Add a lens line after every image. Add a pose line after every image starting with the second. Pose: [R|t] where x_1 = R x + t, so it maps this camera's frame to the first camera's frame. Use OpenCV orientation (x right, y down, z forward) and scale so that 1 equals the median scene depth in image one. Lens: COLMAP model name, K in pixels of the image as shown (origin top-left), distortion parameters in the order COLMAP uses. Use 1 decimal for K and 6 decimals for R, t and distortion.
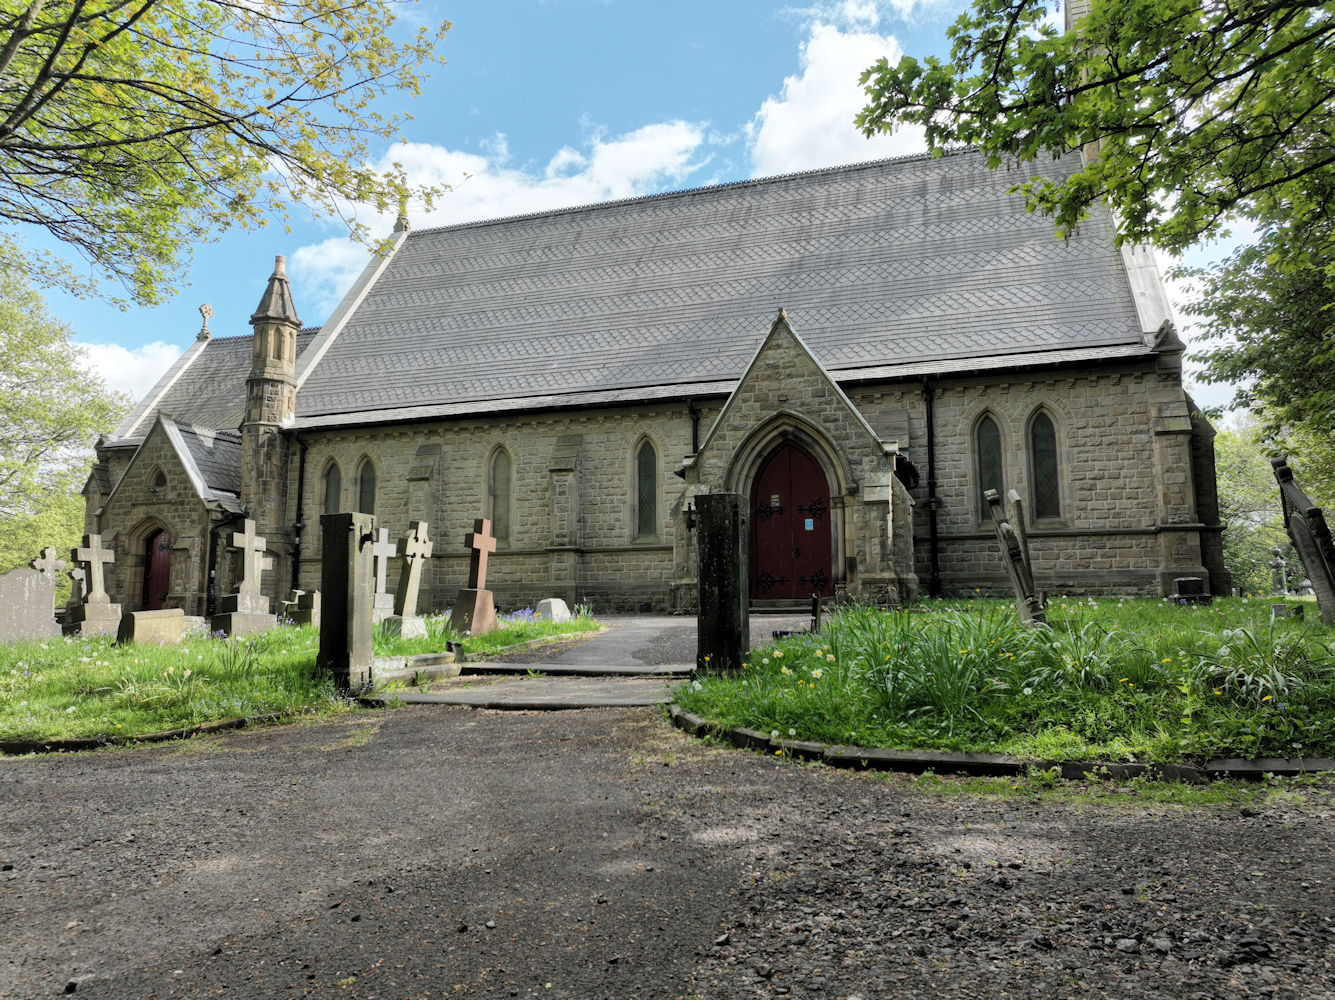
lens RADIAL K [[937.7, 0, 665.0], [0, 937.7, 501.0], [0, 0, 1]] dist [-0.003193, 0.023027]
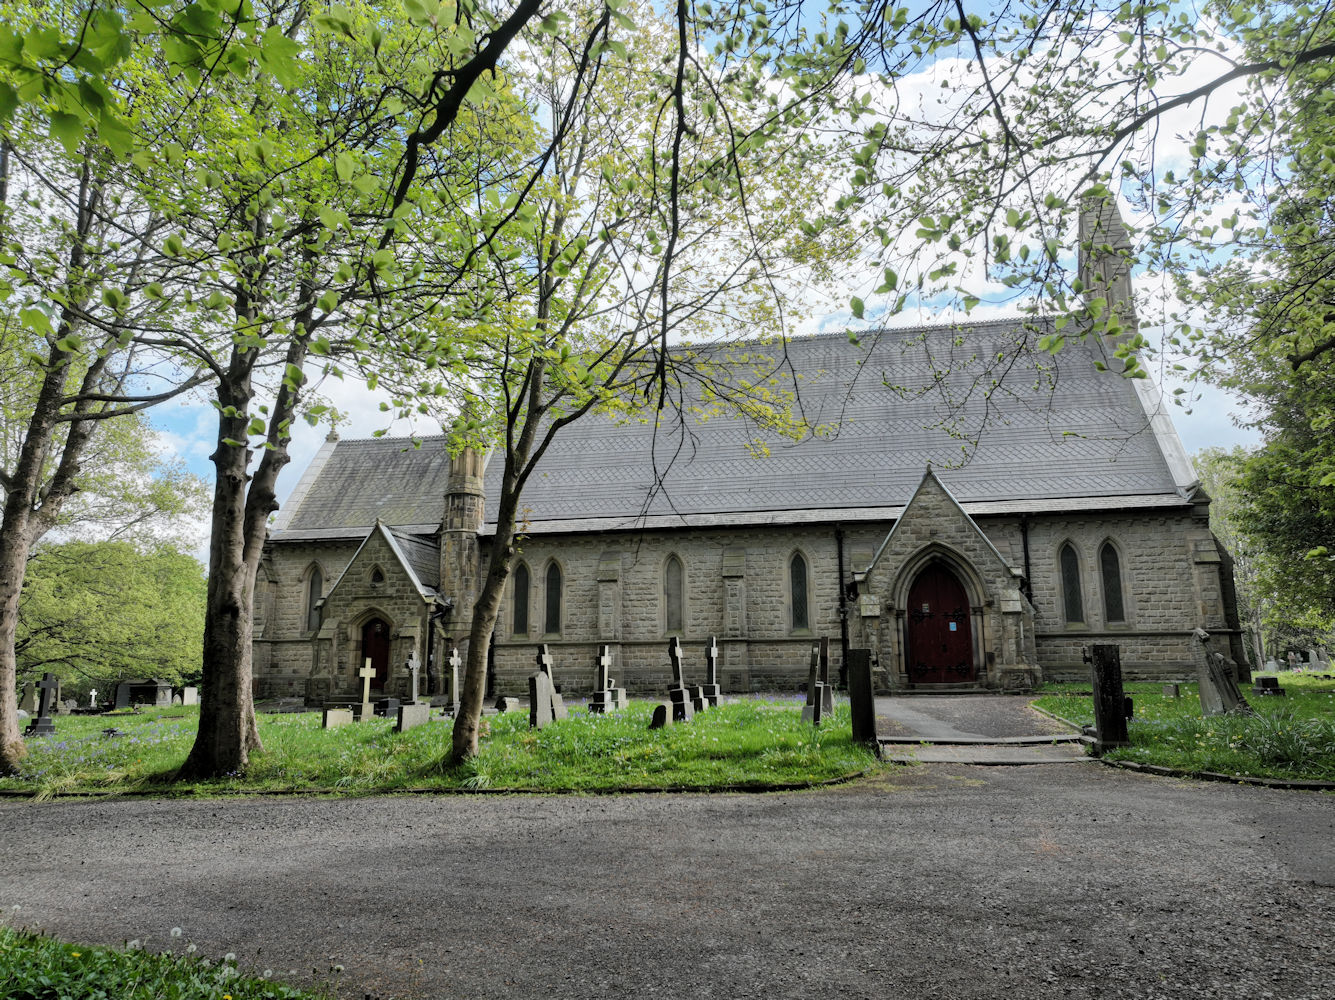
lens RADIAL K [[937.7, 0, 669.9], [0, 937.7, 499.8], [0, 0, 1]] dist [-0.003193, 0.023027]
pose [[0.993891, 0.020714, 0.108409, -0.373785], [-0.013735, 0.997808, -0.064734, -0.059850], [-0.109512, 0.062850, 0.991996, -0.278979]]
